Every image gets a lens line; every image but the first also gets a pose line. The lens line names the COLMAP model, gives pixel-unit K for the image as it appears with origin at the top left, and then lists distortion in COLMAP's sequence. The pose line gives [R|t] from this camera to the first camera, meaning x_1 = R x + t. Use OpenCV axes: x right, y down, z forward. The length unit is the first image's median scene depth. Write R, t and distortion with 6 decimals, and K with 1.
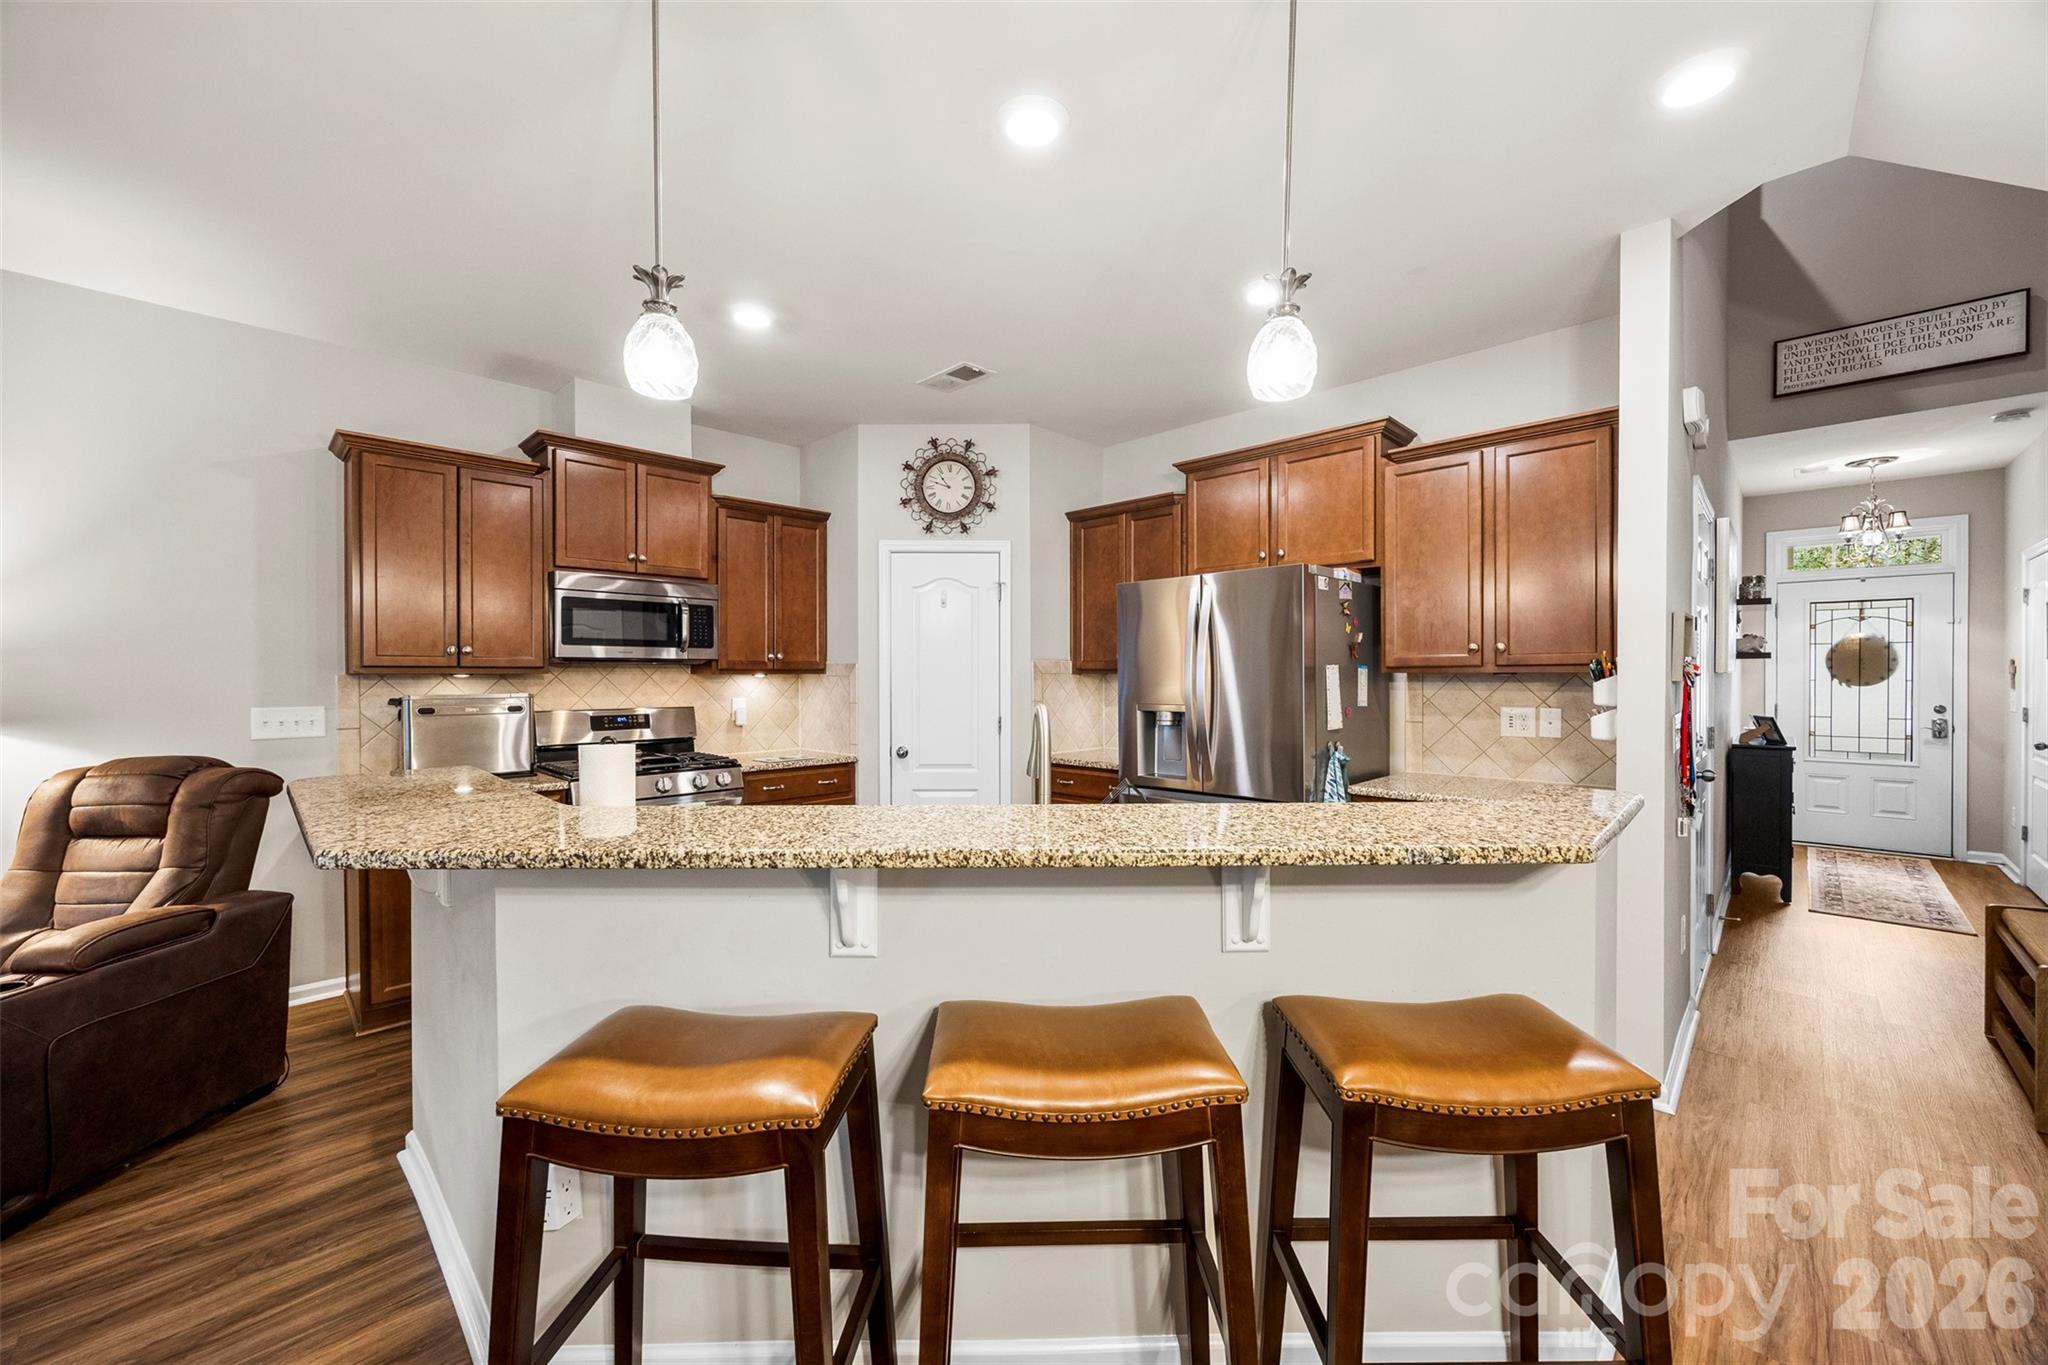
lens RADIAL K [[784.8, 0, 1031.1], [0, 784.8, 679.4], [0, 0, 1]] dist [-0.002666, 0.000058]
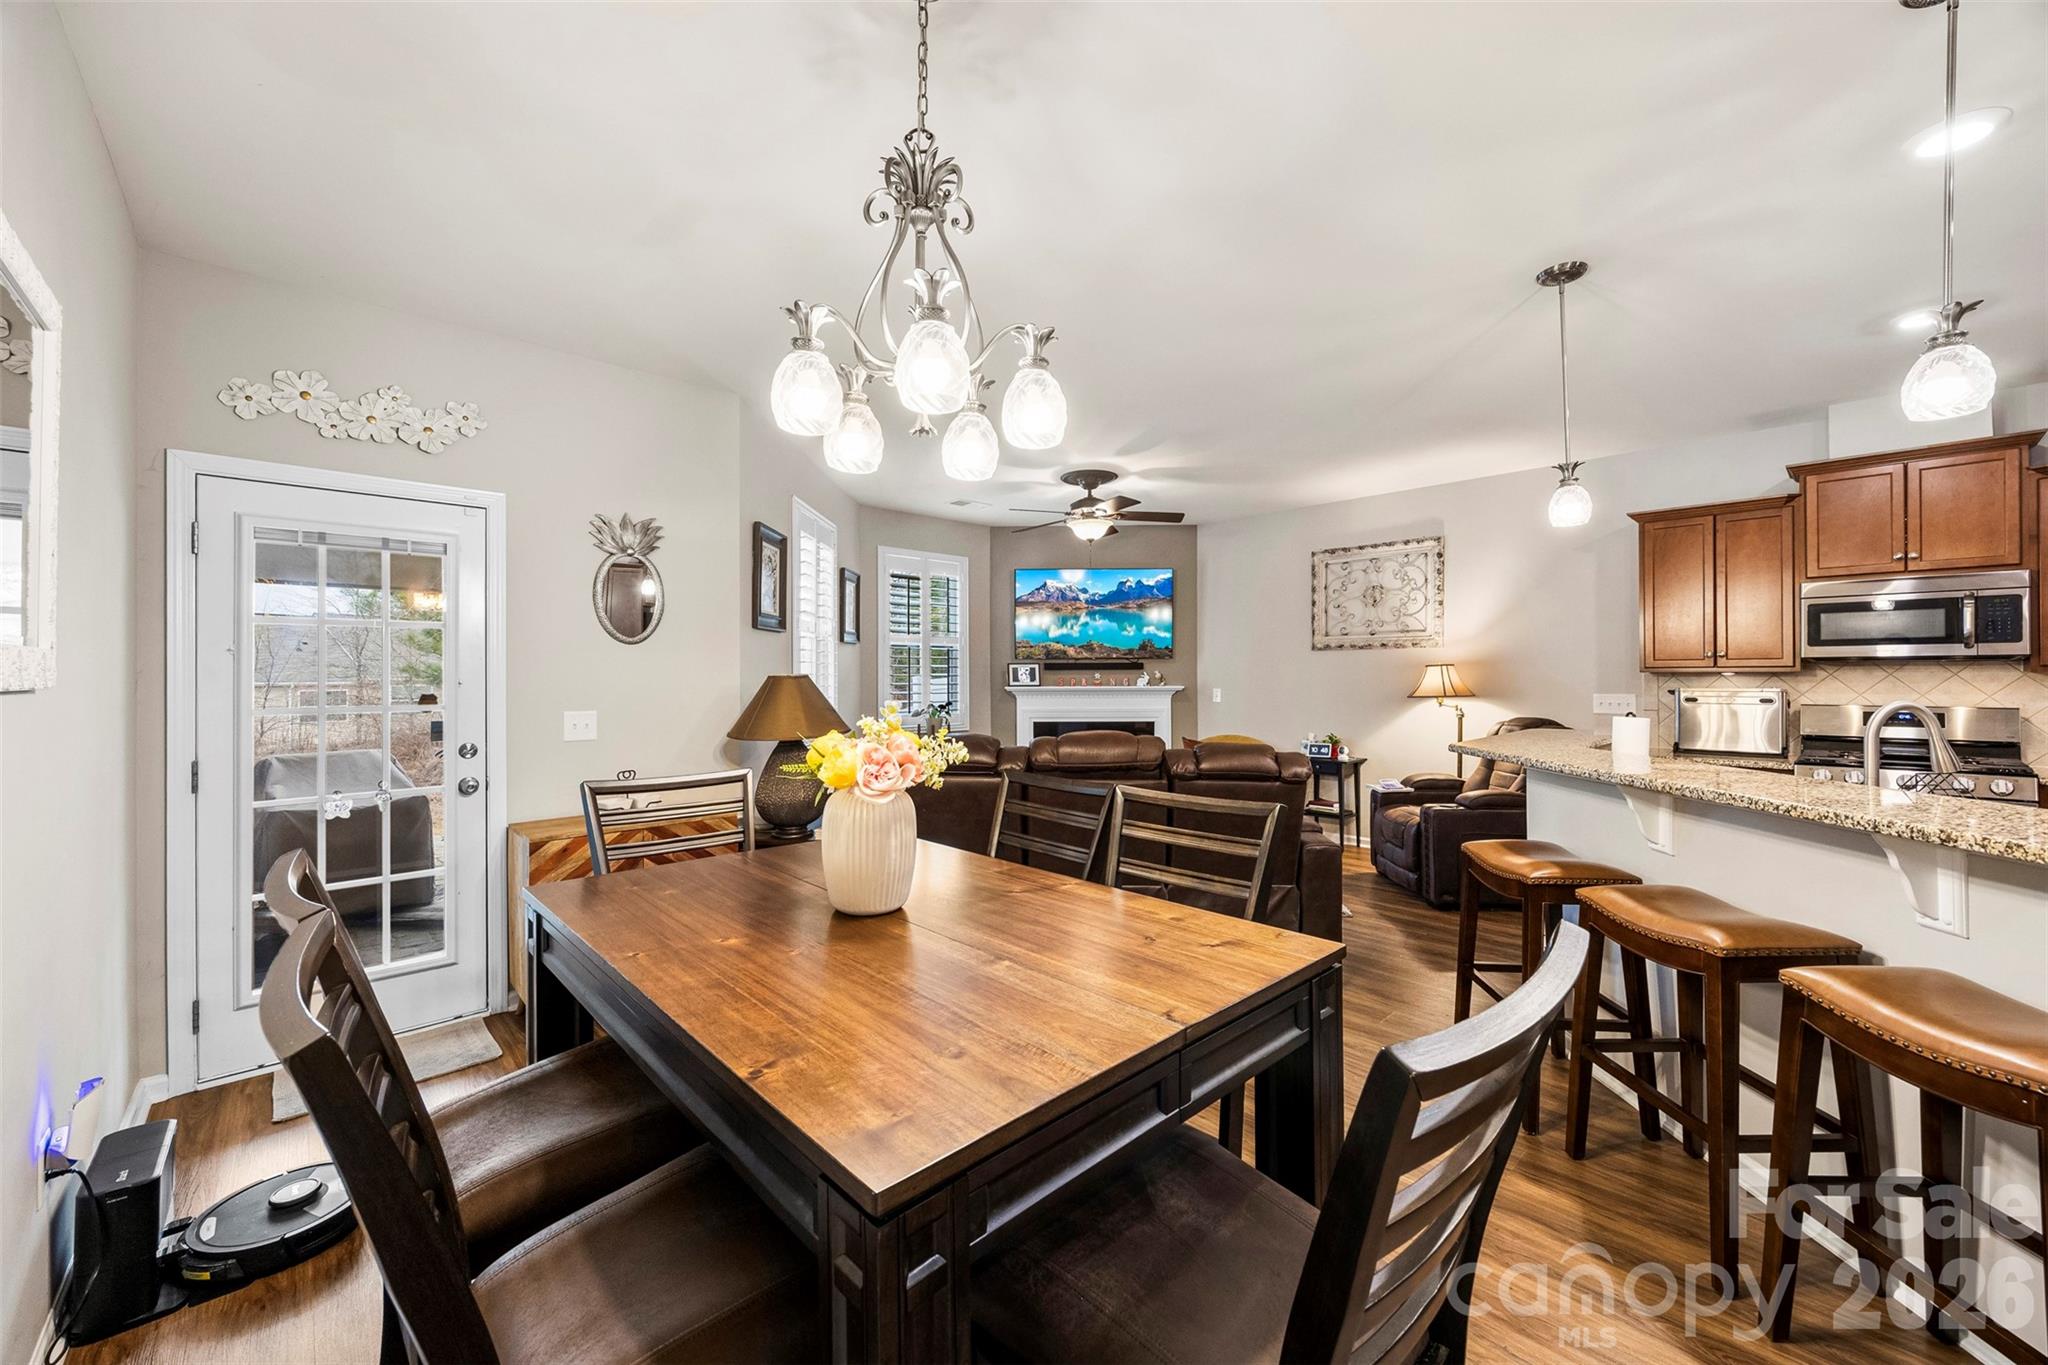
lens RADIAL K [[784.8, 0, 1029.8], [0, 784.8, 683.9], [0, 0, 1]] dist [-0.002666, 0.000058]
pose [[-0.041862, 0.011531, -0.999057, 0.486565], [-0.000955, 0.999932, 0.011581, -0.001625], [0.999123, 0.001438, -0.041848, -0.073291]]
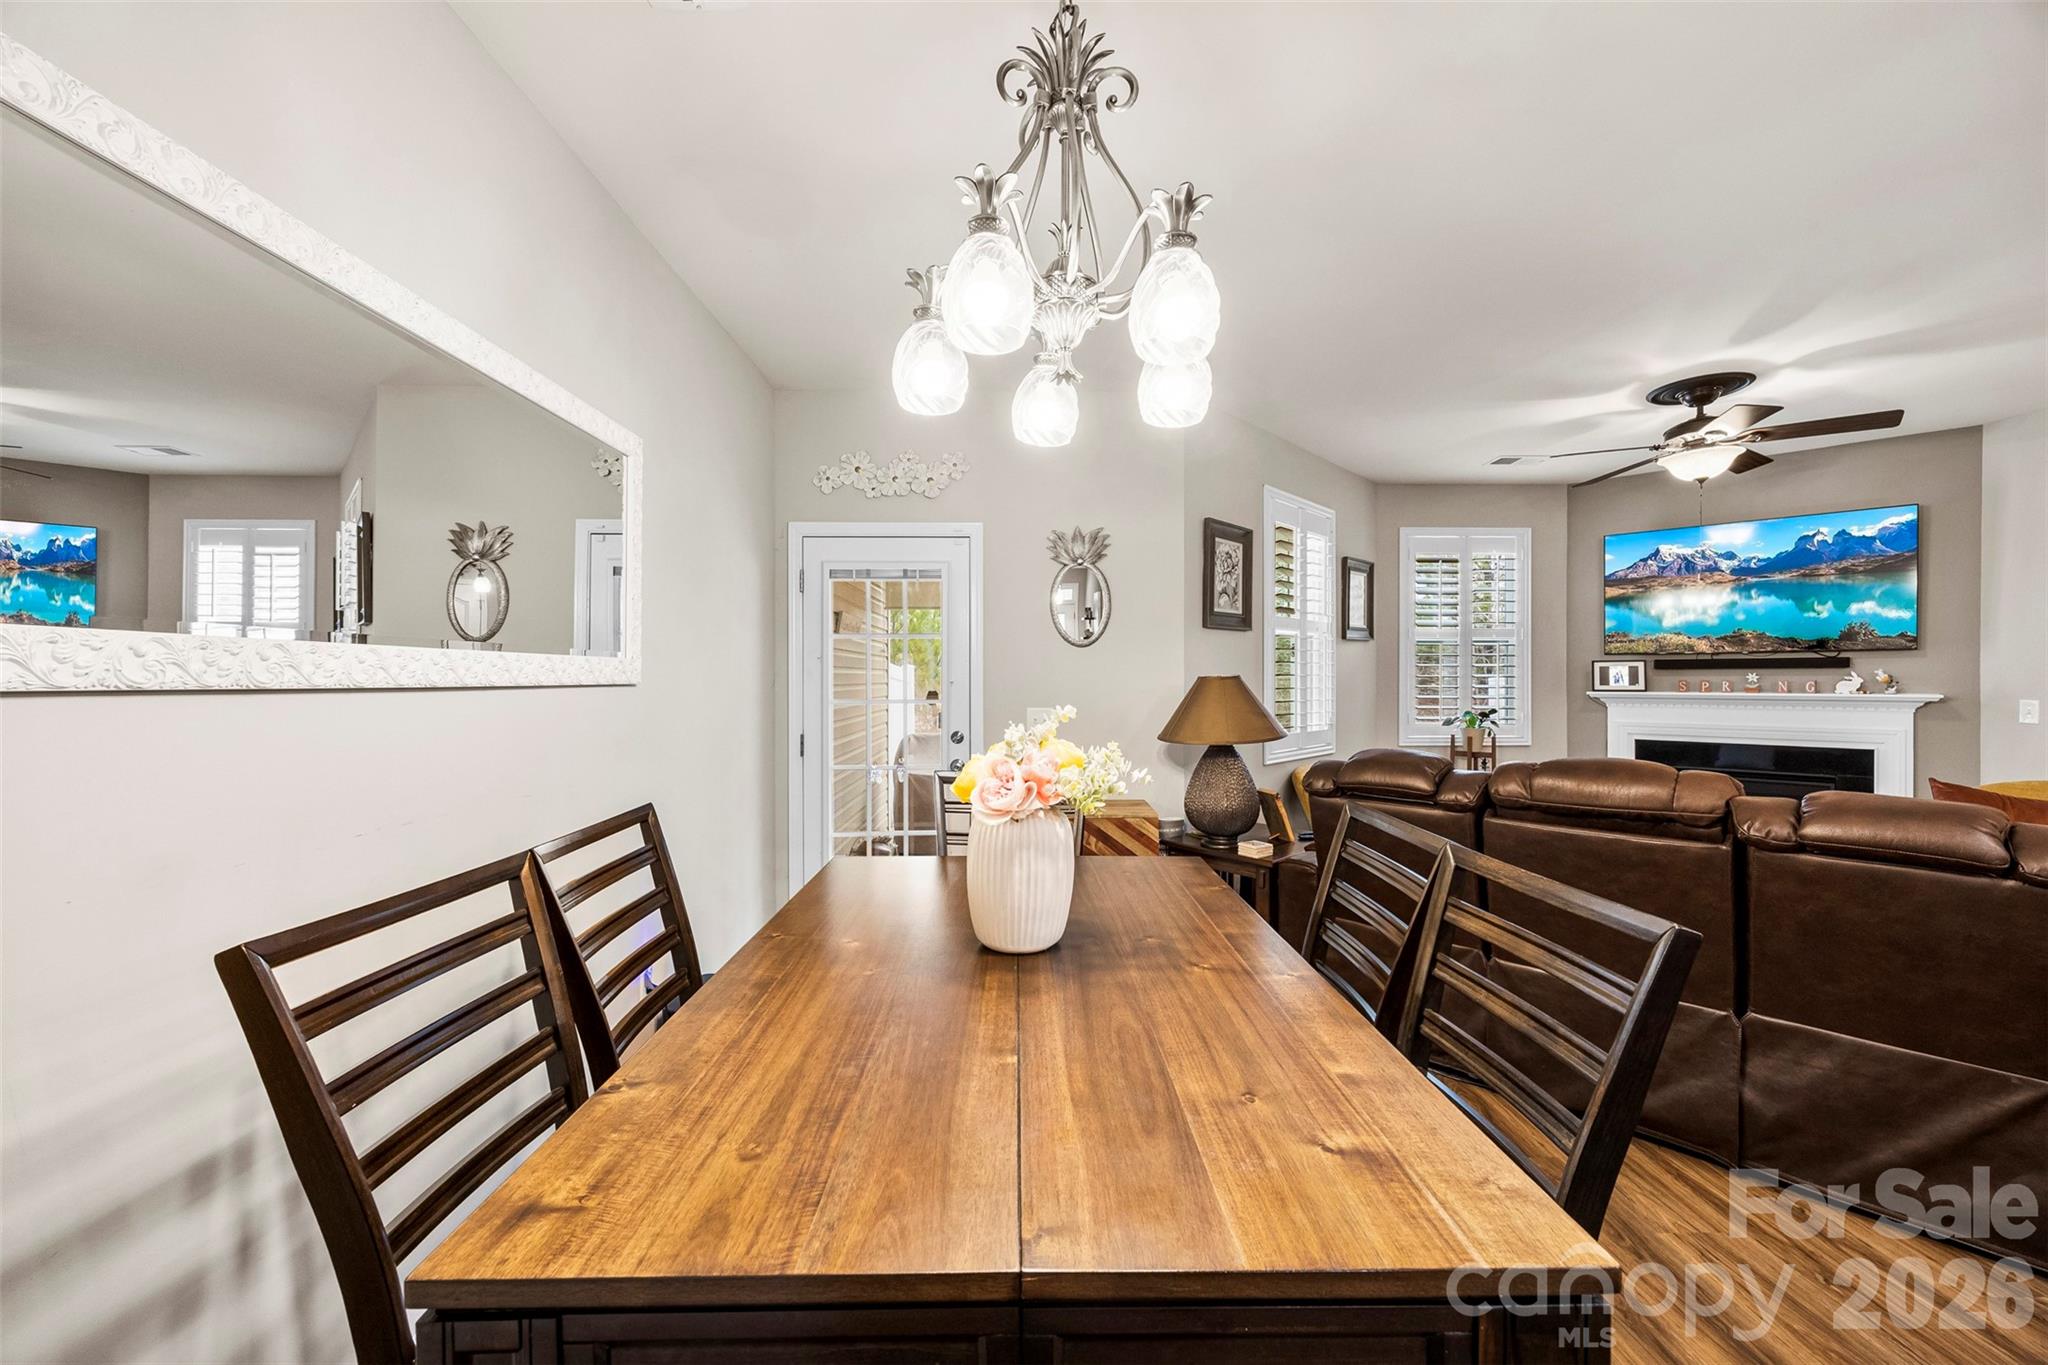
lens RADIAL K [[784.8, 0, 1025.1], [0, 784.8, 685.7], [0, 0, 1]] dist [-0.002666, 0.000058]
pose [[-0.704755, 0.007566, -0.709410, 0.358869], [-0.001512, 0.999925, 0.012166, -0.000834], [0.709449, 0.009647, -0.704691, 0.050182]]
